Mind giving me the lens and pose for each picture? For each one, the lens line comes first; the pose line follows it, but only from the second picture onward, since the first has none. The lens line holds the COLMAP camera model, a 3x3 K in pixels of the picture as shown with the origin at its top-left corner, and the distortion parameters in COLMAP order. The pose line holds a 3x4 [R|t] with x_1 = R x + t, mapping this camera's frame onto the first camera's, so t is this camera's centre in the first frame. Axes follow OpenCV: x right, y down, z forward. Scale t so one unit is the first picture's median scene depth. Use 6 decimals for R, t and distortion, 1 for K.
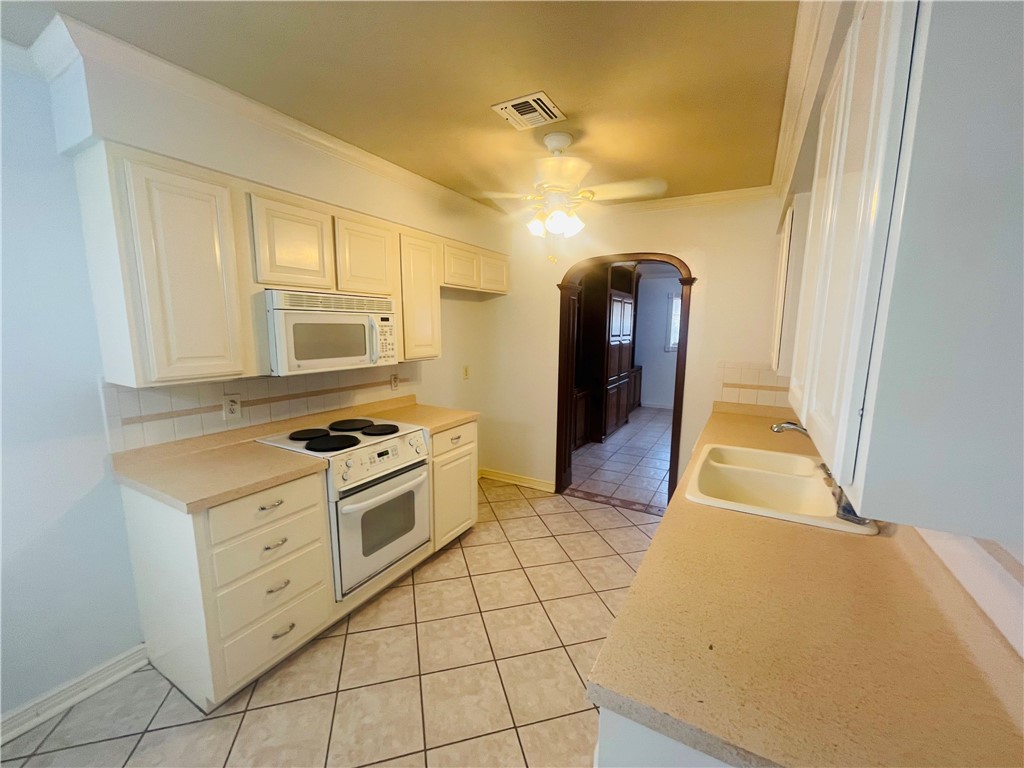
lens RADIAL K [[416.0, 0, 509.8], [0, 416.0, 390.8], [0, 0, 1]] dist [0.001096, -0.000035]
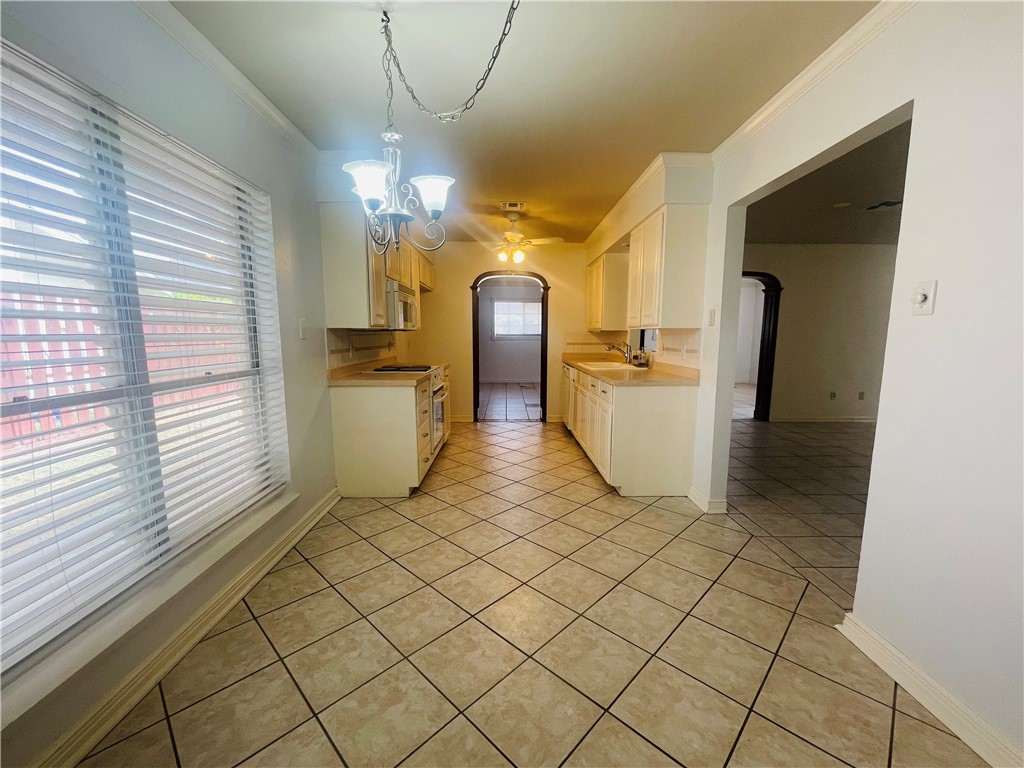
lens RADIAL K [[416.0, 0, 509.8], [0, 416.0, 390.8], [0, 0, 1]] dist [0.001096, -0.000035]
pose [[0.863885, -0.078466, 0.497540, -0.767968], [0.086719, 0.996211, 0.006539, 0.191467], [-0.496168, 0.037497, 0.867417, -0.575657]]
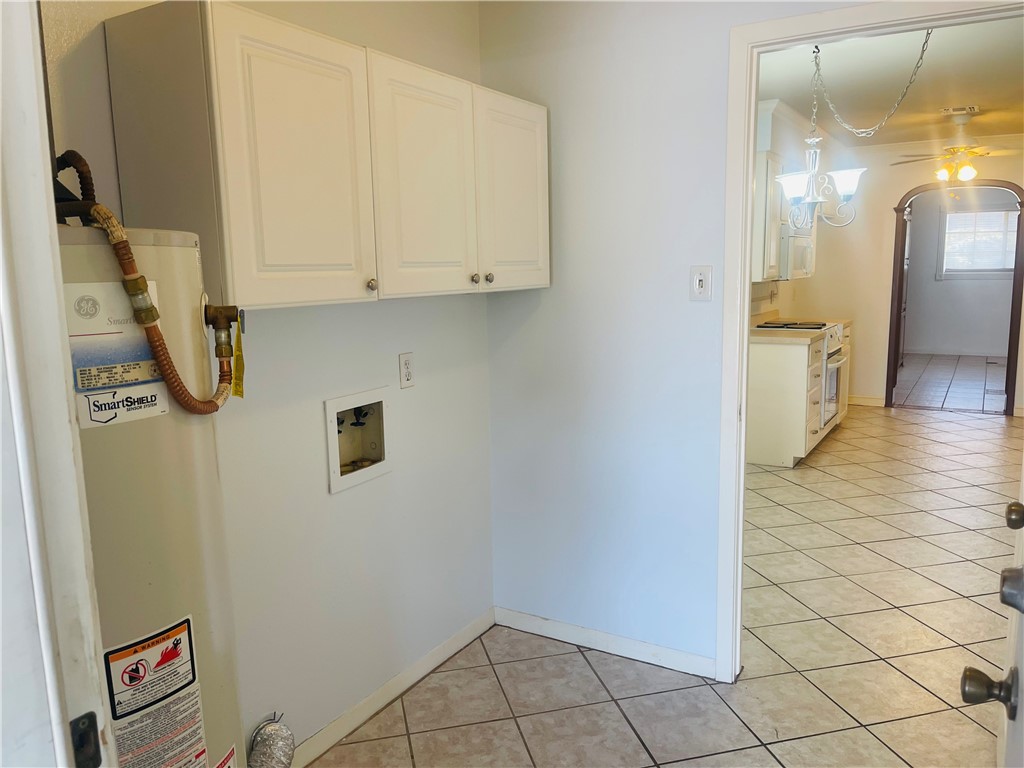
lens RADIAL K [[791.0, 0, 533.2], [0, 791.0, 385.0], [0, 0, 1]] dist [0.054145, -0.002090]
pose [[0.999639, -0.026804, -0.001601, -1.111995], [0.026795, 0.999628, -0.005034, 0.255878], [0.001735, 0.004990, 0.999986, -1.450595]]
